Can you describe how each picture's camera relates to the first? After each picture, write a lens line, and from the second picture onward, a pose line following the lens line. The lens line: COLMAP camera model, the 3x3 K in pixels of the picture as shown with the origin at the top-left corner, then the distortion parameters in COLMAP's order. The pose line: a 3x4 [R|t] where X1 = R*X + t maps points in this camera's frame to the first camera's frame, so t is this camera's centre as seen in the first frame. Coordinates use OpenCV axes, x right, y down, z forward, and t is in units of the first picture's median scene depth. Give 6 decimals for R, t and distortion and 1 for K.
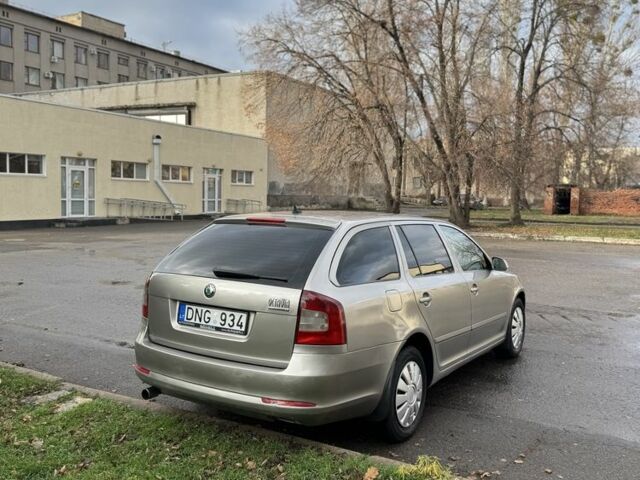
lens RADIAL K [[614.1, 0, 323.4], [0, 614.1, 240.5], [0, 0, 1]] dist [0.139567, -0.207539]
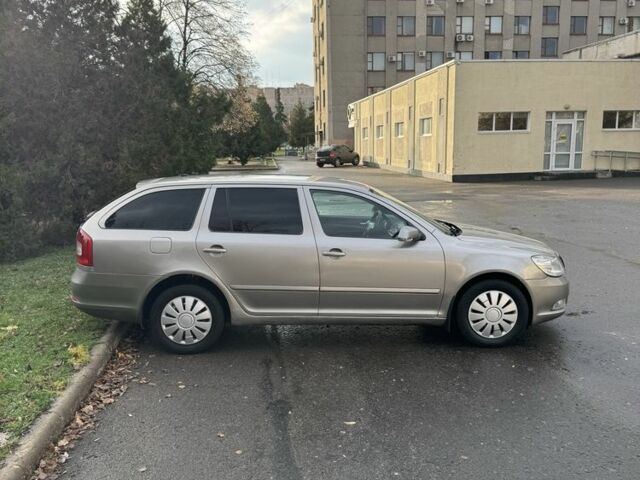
lens RADIAL K [[614.1, 0, 323.4], [0, 614.1, 240.5], [0, 0, 1]] dist [0.139567, -0.207539]
pose [[0.610636, 0.095083, -0.786182, 0.182397], [-0.034278, 0.995009, 0.093715, -0.005932], [0.791169, -0.030277, 0.610848, 0.068415]]
